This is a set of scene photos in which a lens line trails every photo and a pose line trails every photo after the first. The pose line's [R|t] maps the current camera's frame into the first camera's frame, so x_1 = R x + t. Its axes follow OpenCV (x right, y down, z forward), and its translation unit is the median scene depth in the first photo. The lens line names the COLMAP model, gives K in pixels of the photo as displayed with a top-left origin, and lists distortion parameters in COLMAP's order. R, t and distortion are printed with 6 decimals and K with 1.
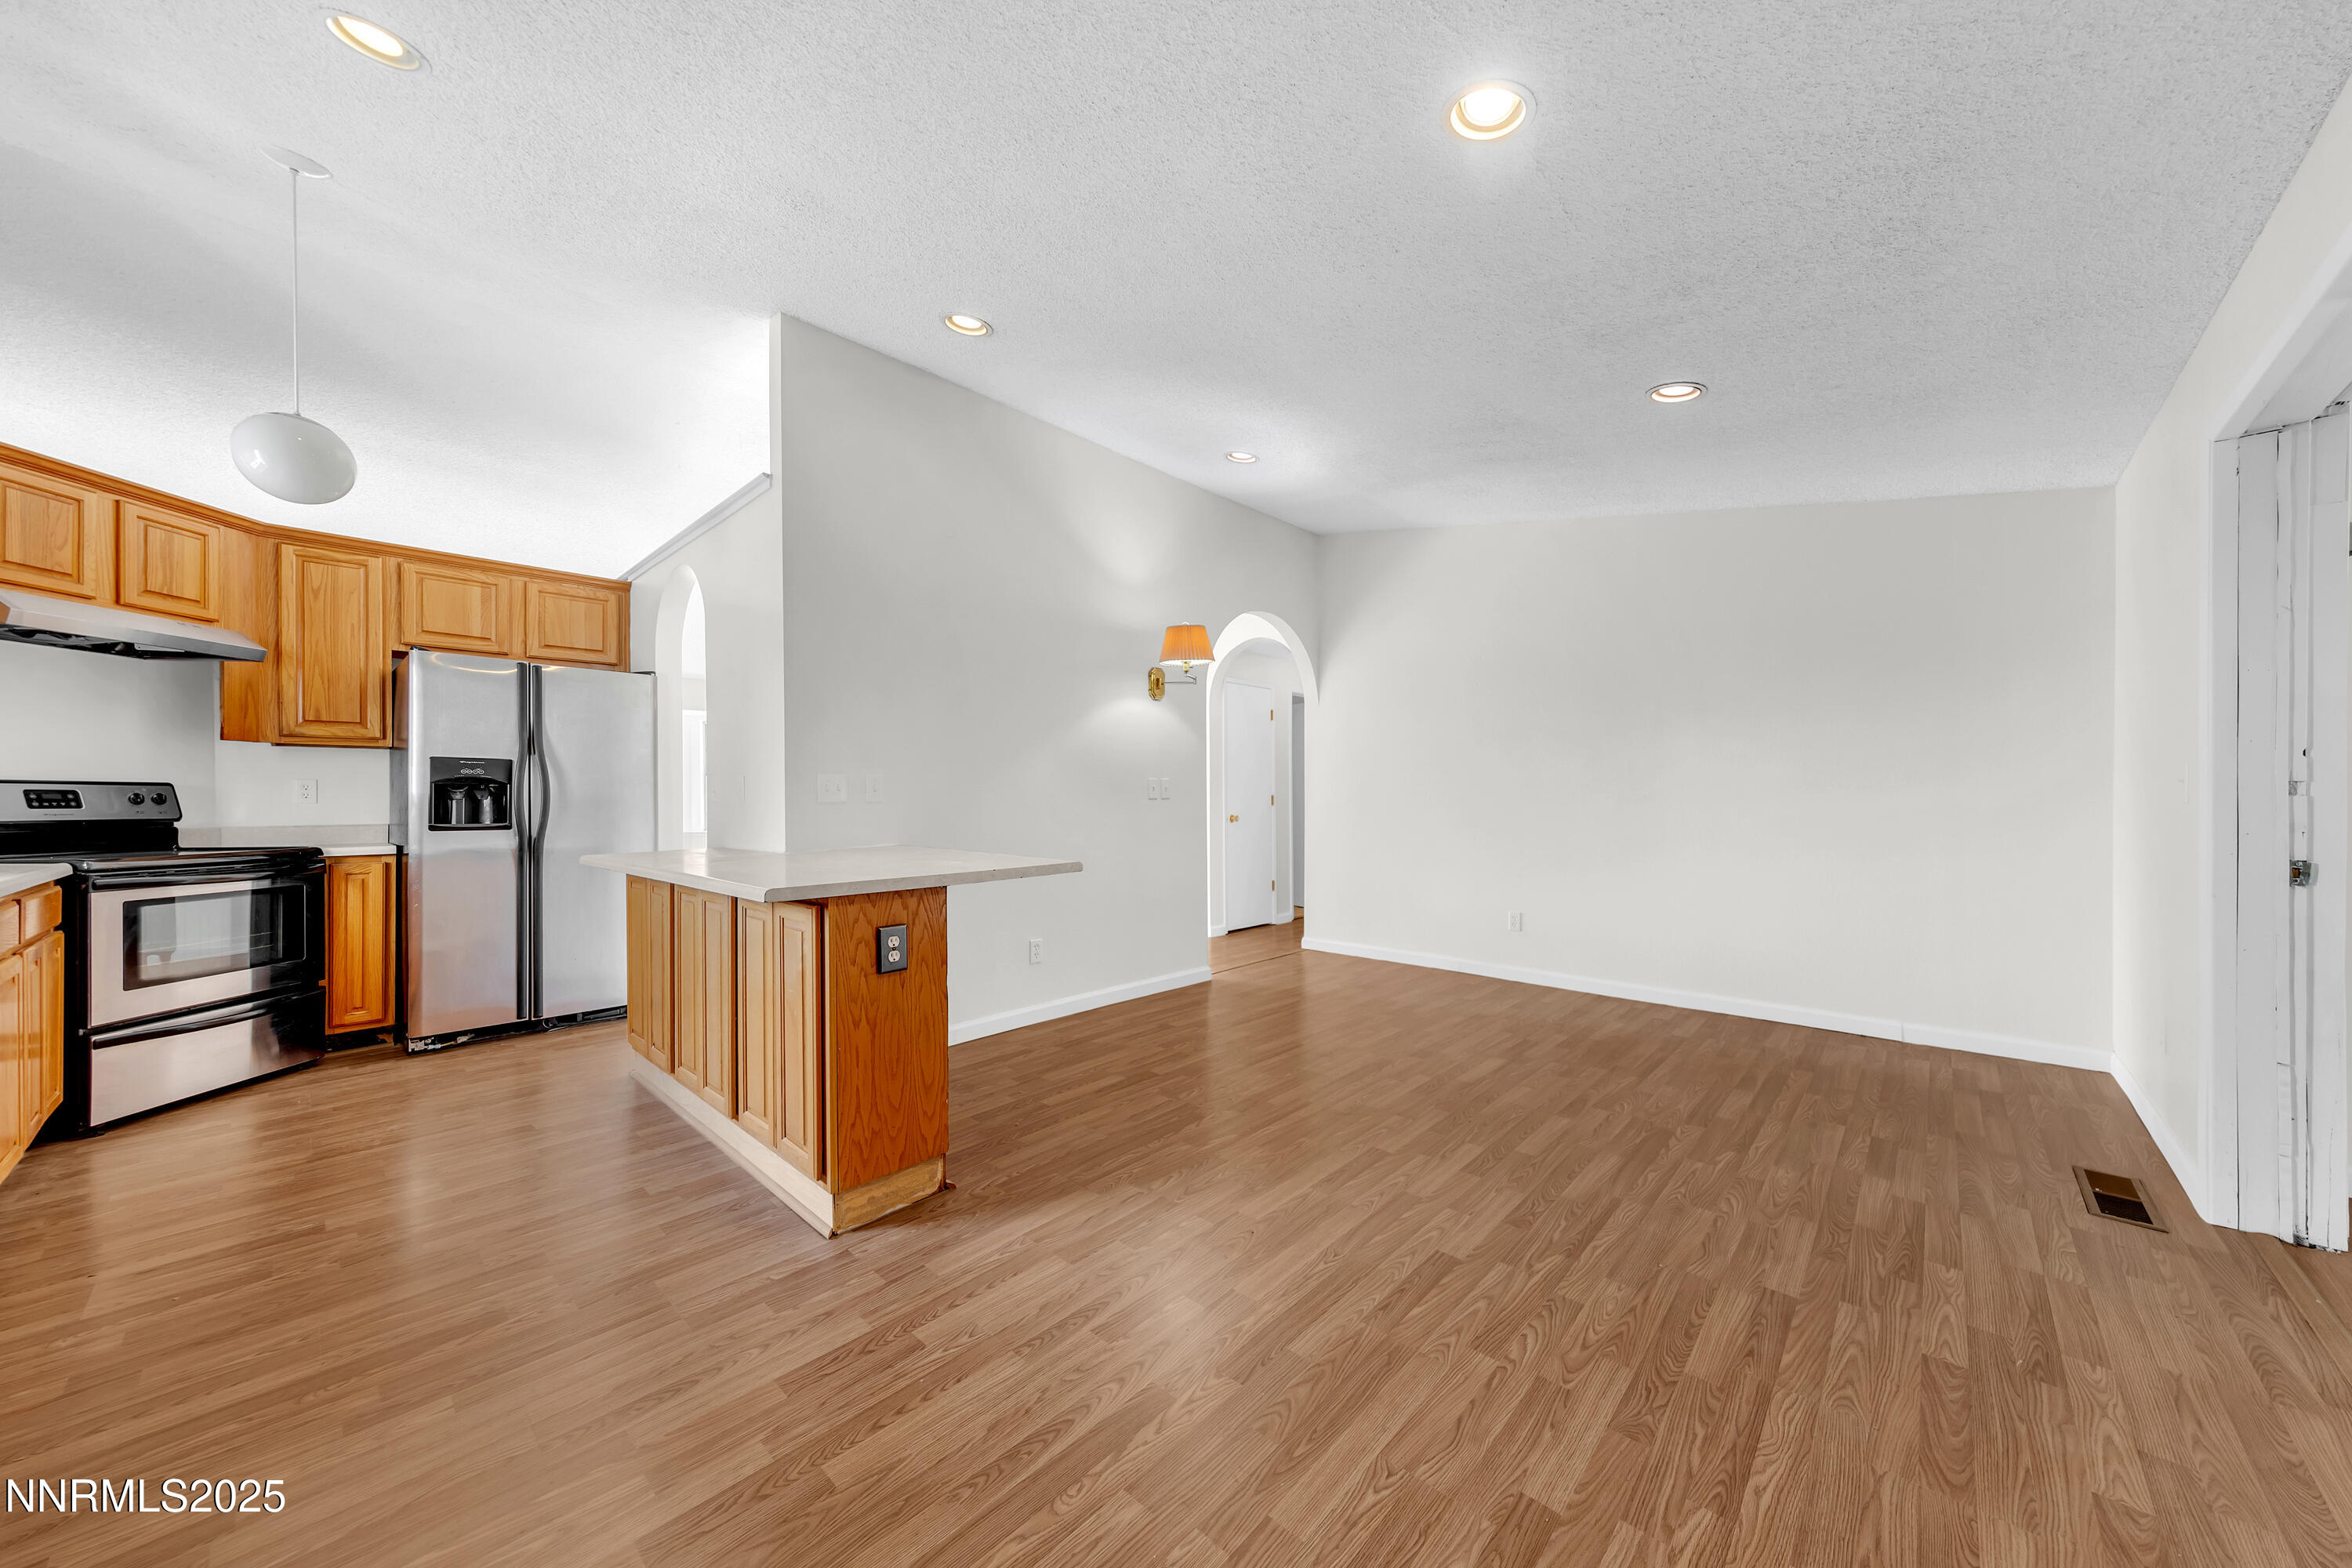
lens RADIAL K [[809.2, 0, 1205.3], [0, 809.2, 797.6], [0, 0, 1]] dist [0.002103, 0.000162]
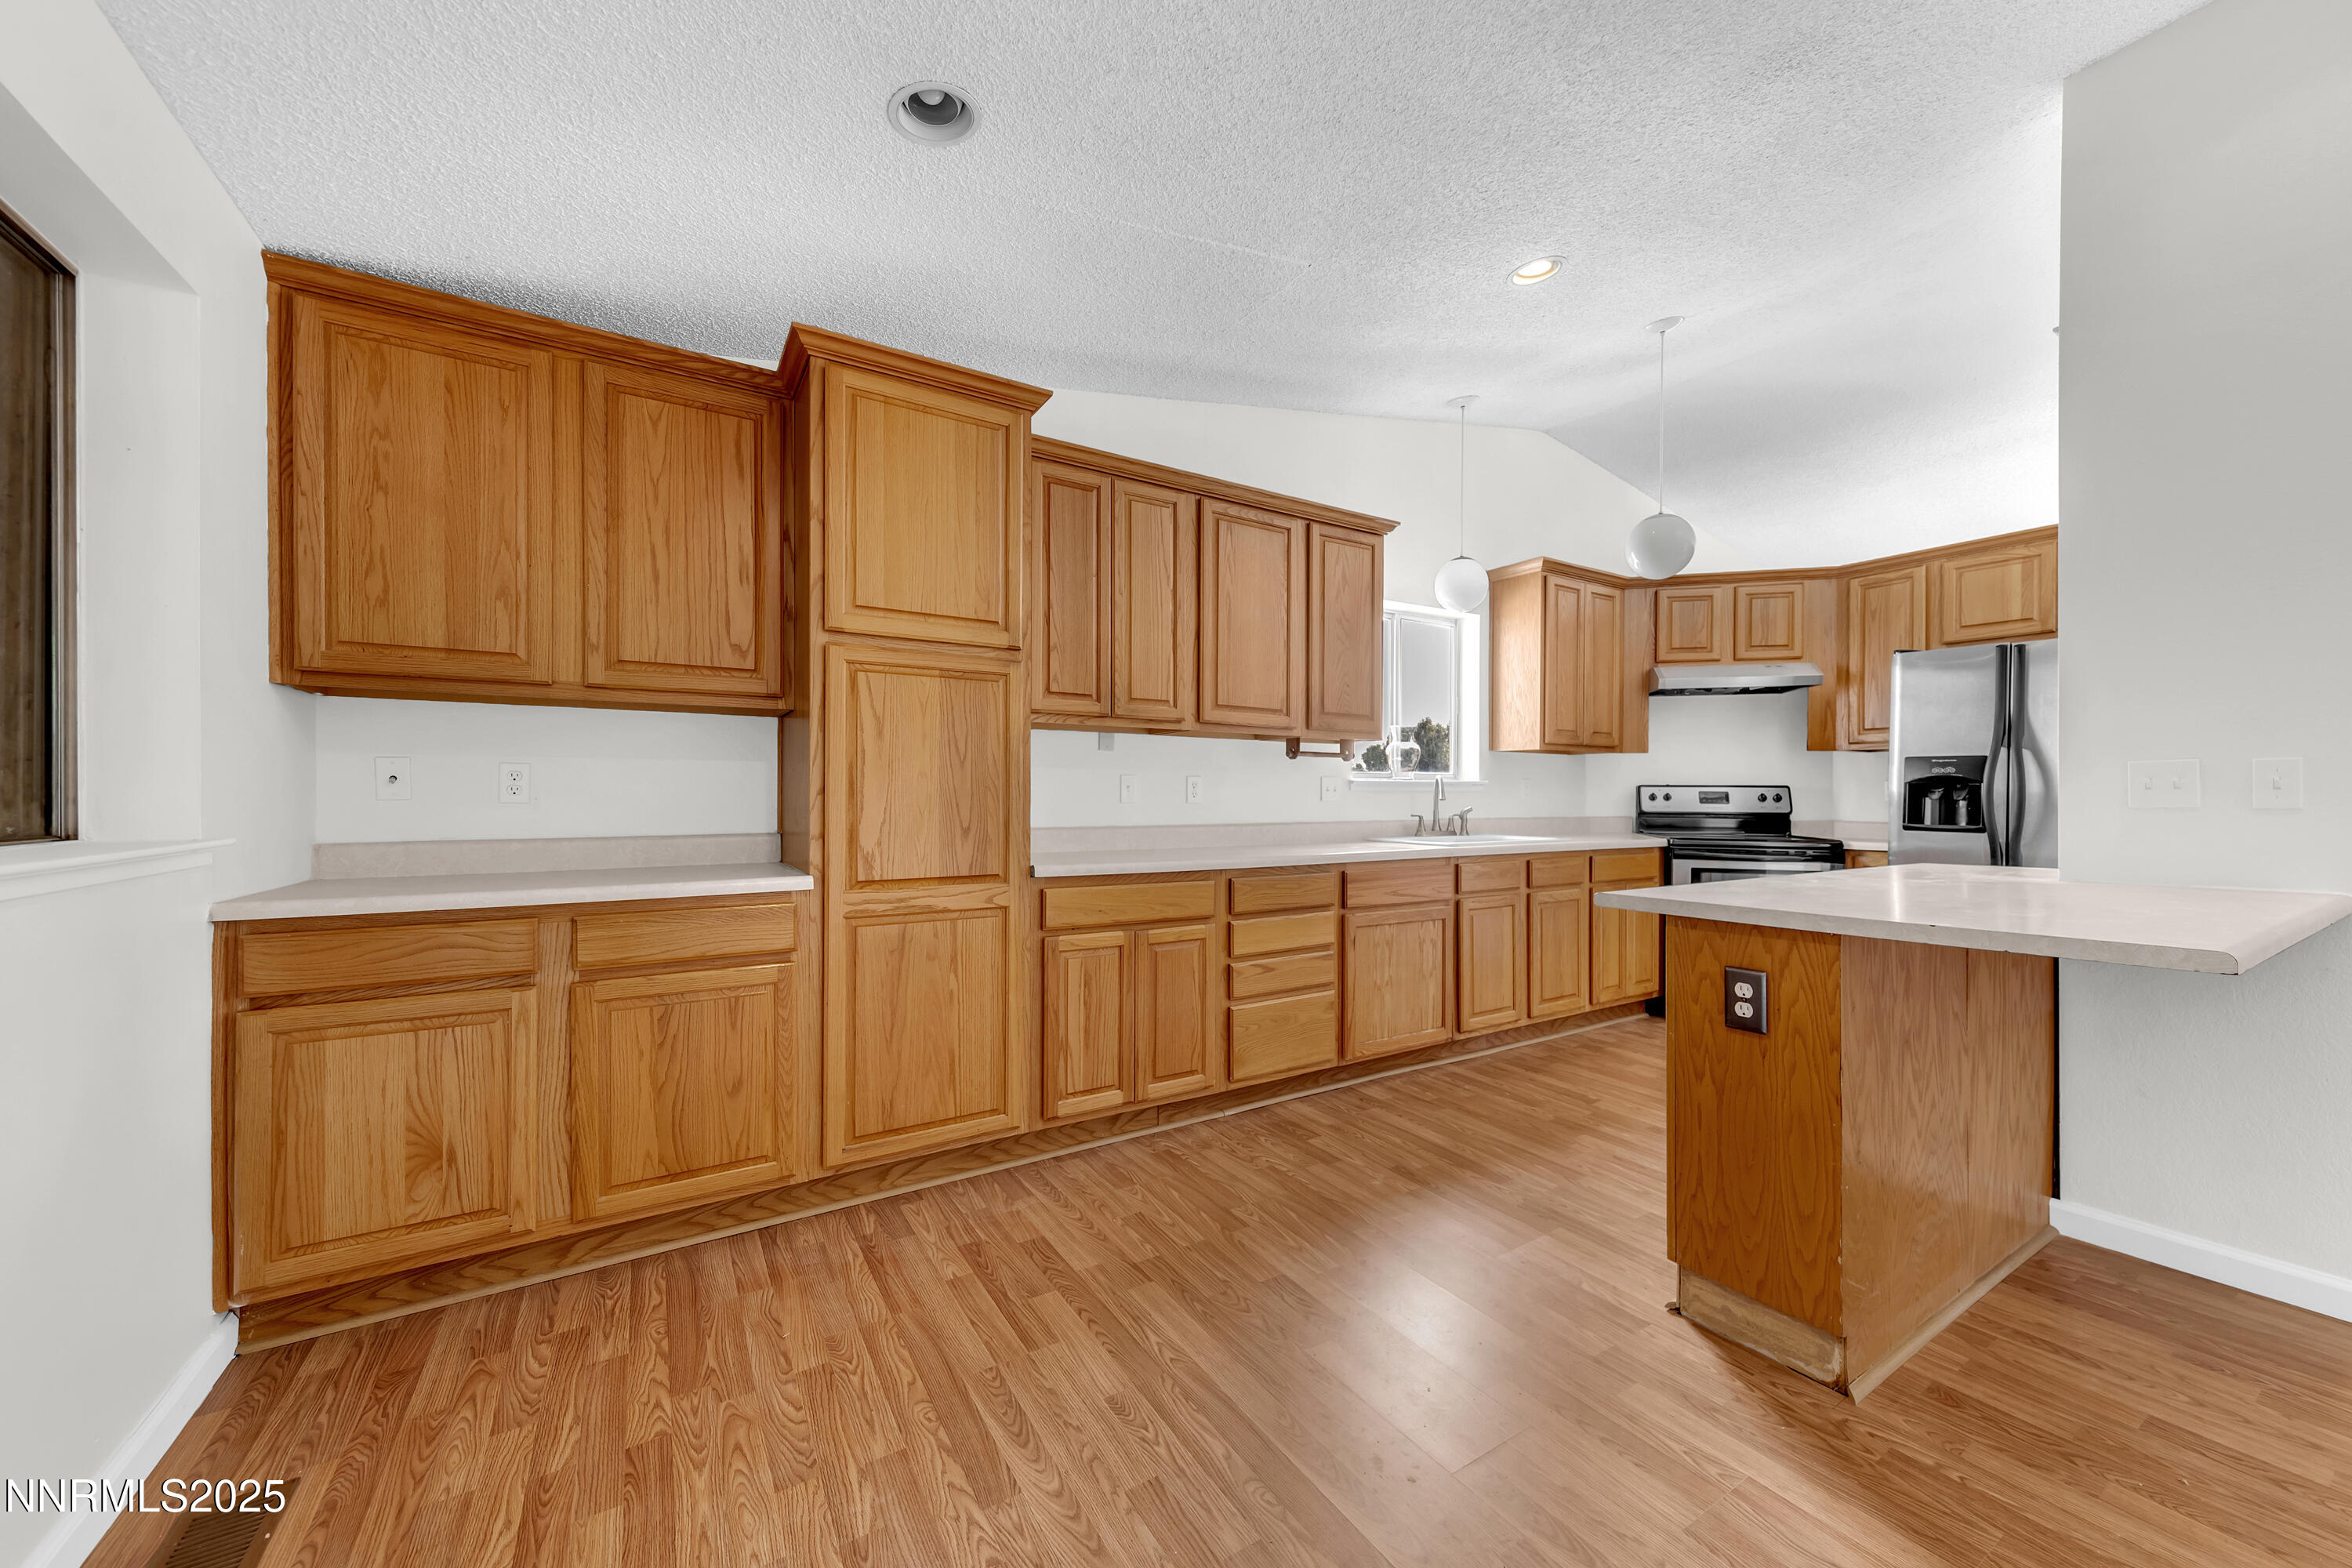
lens RADIAL K [[869.9, 0, 1201.2], [0, 869.9, 795.6], [0, 0, 1]] dist [0.003637, 0.000119]
pose [[-0.266520, 0.001636, -0.963828, 0.342346], [-0.001776, 0.999996, 0.002189, -0.003218], [0.963828, 0.002295, -0.266517, 0.465070]]
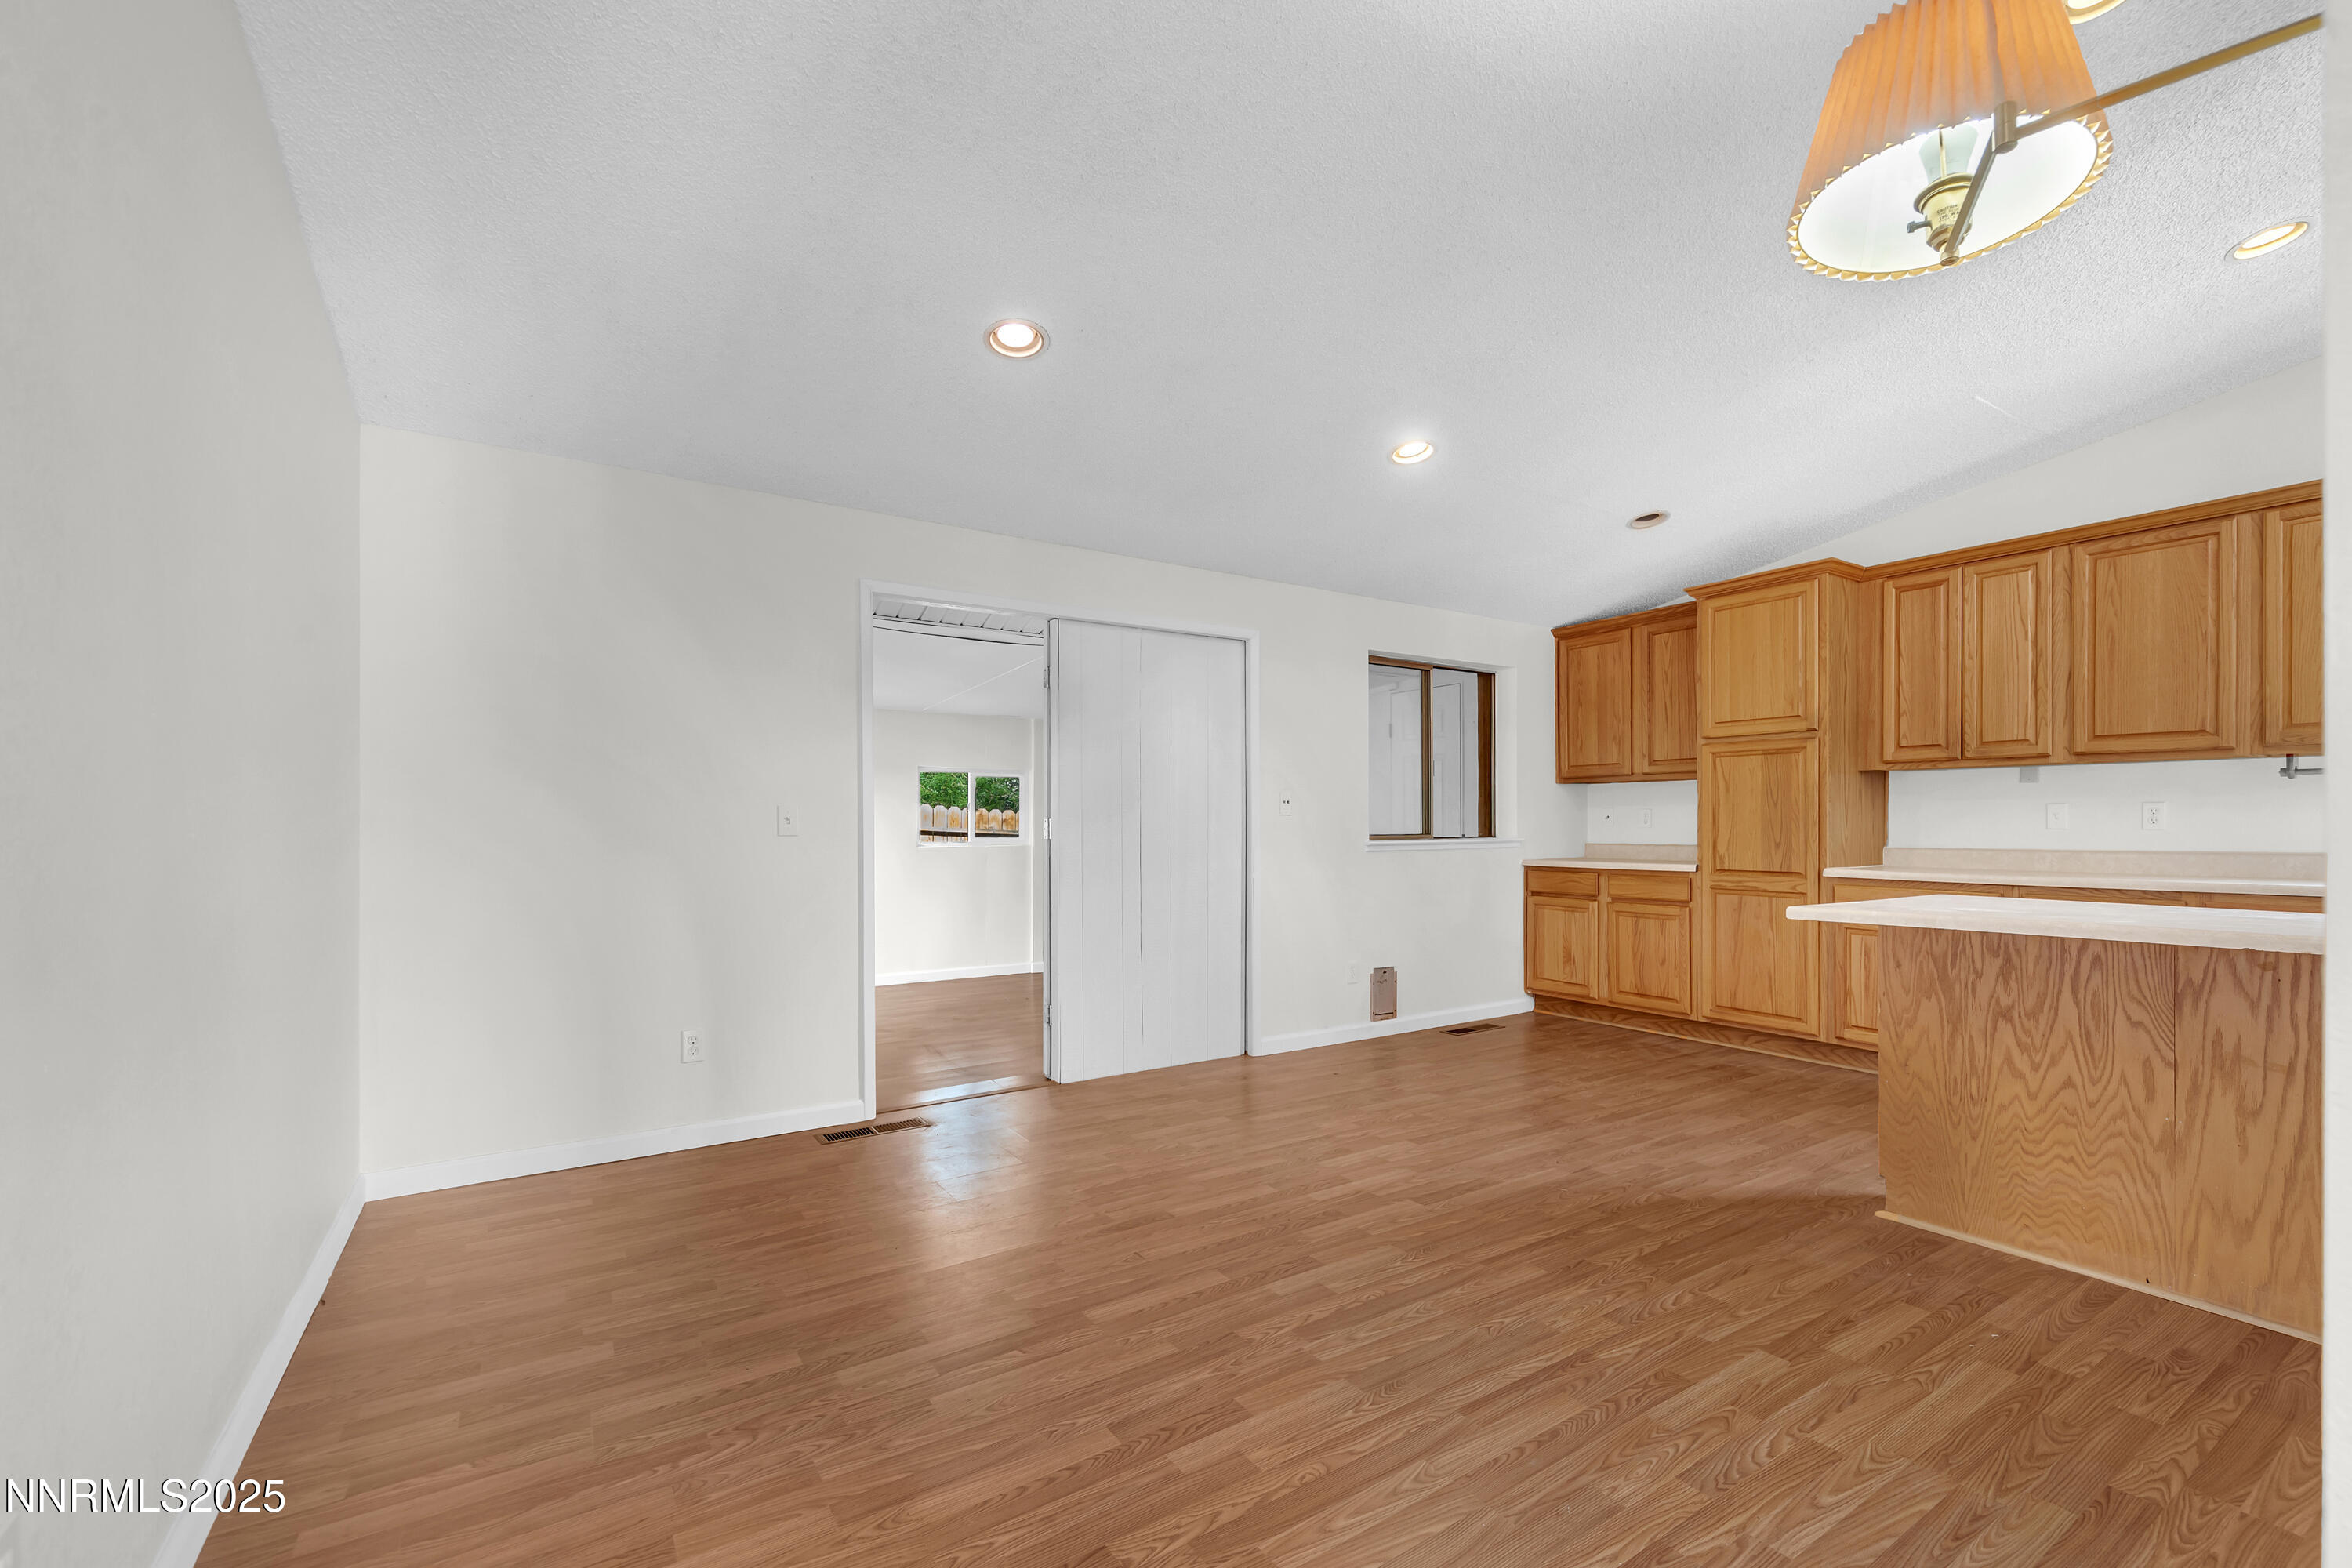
lens RADIAL K [[1003.1, 0, 1183.6], [0, 1003.1, 805.5], [0, 0, 1]] dist [0.001562, 0.000182]
pose [[-0.964836, 0.011811, 0.262586, 0.125969], [0.007323, 0.999810, -0.018062, -0.007043], [-0.262750, -0.015504, -0.964739, 1.654414]]
